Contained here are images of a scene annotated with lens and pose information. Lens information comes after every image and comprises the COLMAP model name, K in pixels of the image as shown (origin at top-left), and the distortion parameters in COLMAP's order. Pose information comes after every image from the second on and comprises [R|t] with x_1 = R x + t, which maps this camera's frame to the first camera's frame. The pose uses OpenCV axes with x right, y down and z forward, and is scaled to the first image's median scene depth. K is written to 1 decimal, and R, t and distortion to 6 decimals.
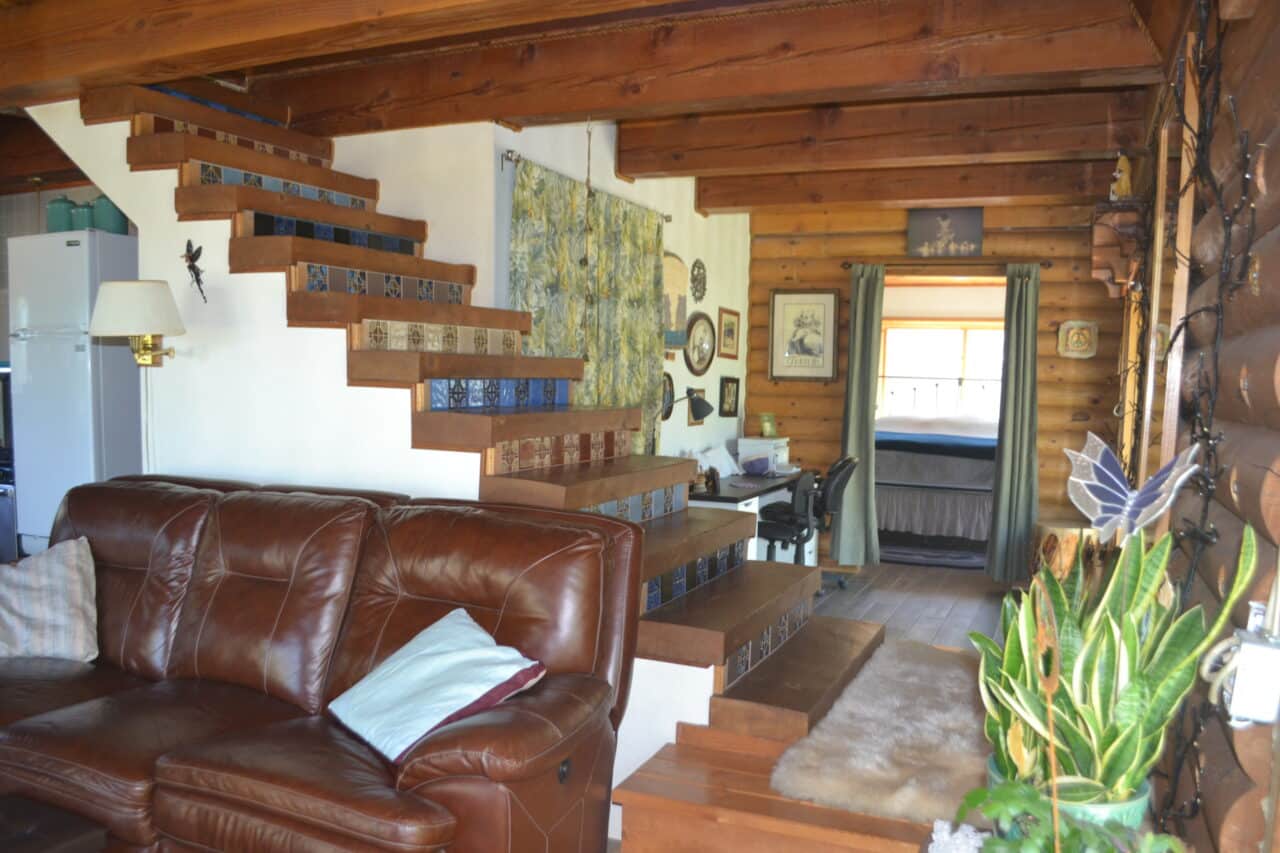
lens RADIAL K [[1033.7, 0, 637.5], [0, 1033.7, 463.9], [0, 0, 1]] dist [-0.081609, -0.003327]
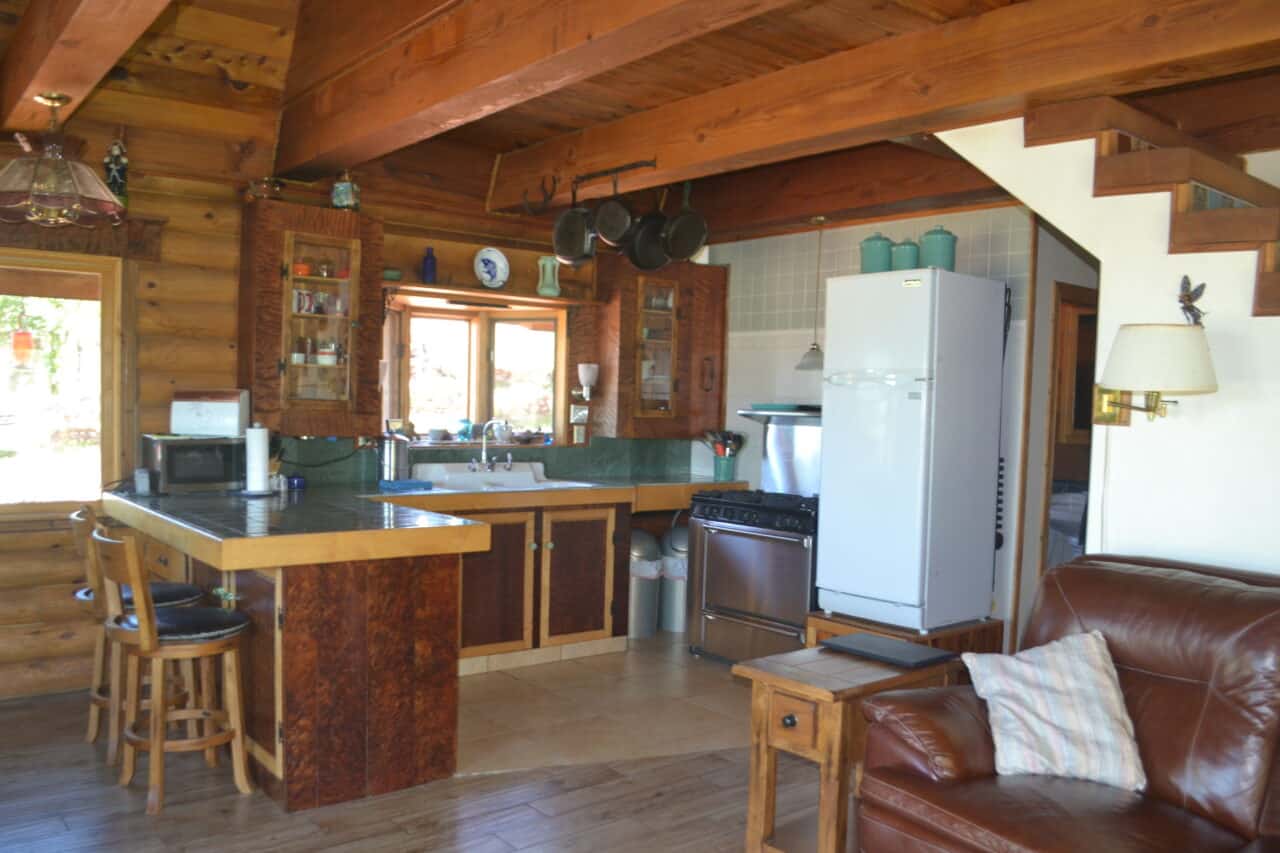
lens RADIAL K [[1033.7, 0, 637.5], [0, 1033.7, 463.9], [0, 0, 1]] dist [-0.081609, -0.003327]
pose [[0.880105, 0.045401, -0.472604, -0.441777], [-0.063551, 0.997725, -0.022500, -0.019640], [0.470508, 0.049837, 0.880987, 0.067966]]
